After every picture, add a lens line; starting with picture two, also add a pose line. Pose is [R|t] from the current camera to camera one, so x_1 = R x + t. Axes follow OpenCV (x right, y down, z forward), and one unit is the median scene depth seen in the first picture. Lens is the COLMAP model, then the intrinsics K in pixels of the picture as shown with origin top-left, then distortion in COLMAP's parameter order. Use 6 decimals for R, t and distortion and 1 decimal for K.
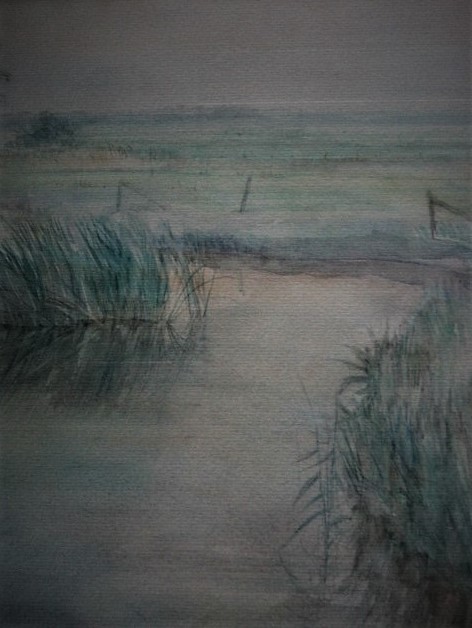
lens RADIAL K [[1341.1, 0, 236.1], [0, 1341.1, 314.3], [0, 0, 1]] dist [-0.116475, 0.000000]
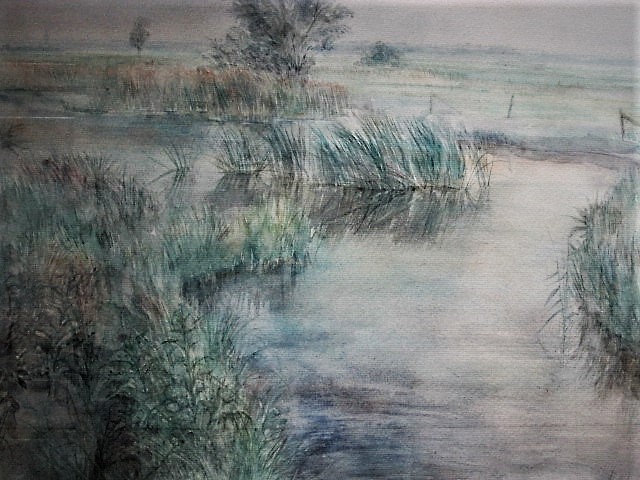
lens RADIAL K [[1366.7, 0, 318.8], [0, 1366.7, 240.8], [0, 0, 1]] dist [-0.116475, 0.000000]
pose [[0.964097, 0.005845, 0.265487, -0.636042], [-0.046951, 0.987759, 0.148755, -0.162756], [-0.261368, -0.155879, 0.952569, -0.475599]]
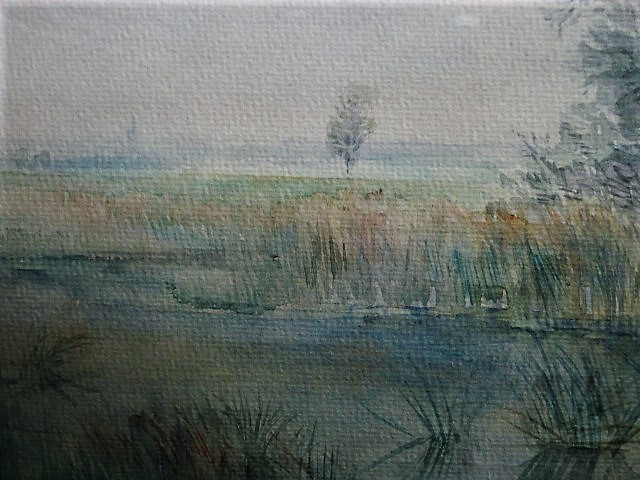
lens RADIAL K [[1366.7, 0, 317.9], [0, 1366.7, 238.8], [0, 0, 1]] dist [-0.116475, 0.000000]
pose [[0.999373, 0.003705, 0.035208, -0.463694], [-0.017415, 0.917320, 0.397770, -0.361406], [-0.030823, -0.398134, 0.916809, 0.460300]]
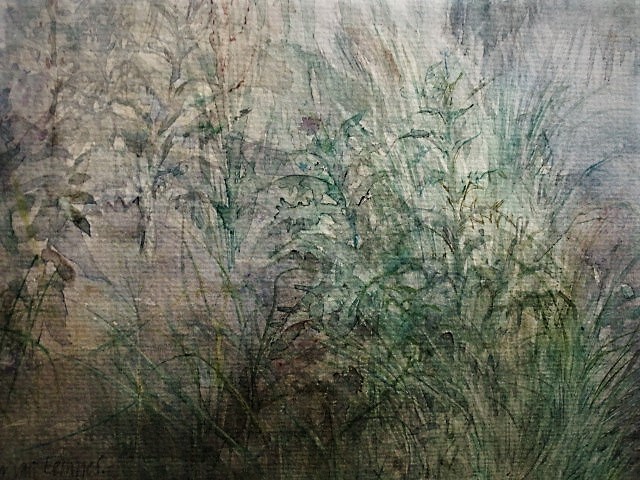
lens RADIAL K [[1366.7, 0, 321.9], [0, 1366.7, 240.5], [0, 0, 1]] dist [-0.116475, 0.000000]
pose [[0.962770, -0.018303, 0.269703, -0.618386], [-0.100954, 0.901174, 0.421537, -0.050669], [-0.250764, -0.433071, 0.865775, 0.397508]]
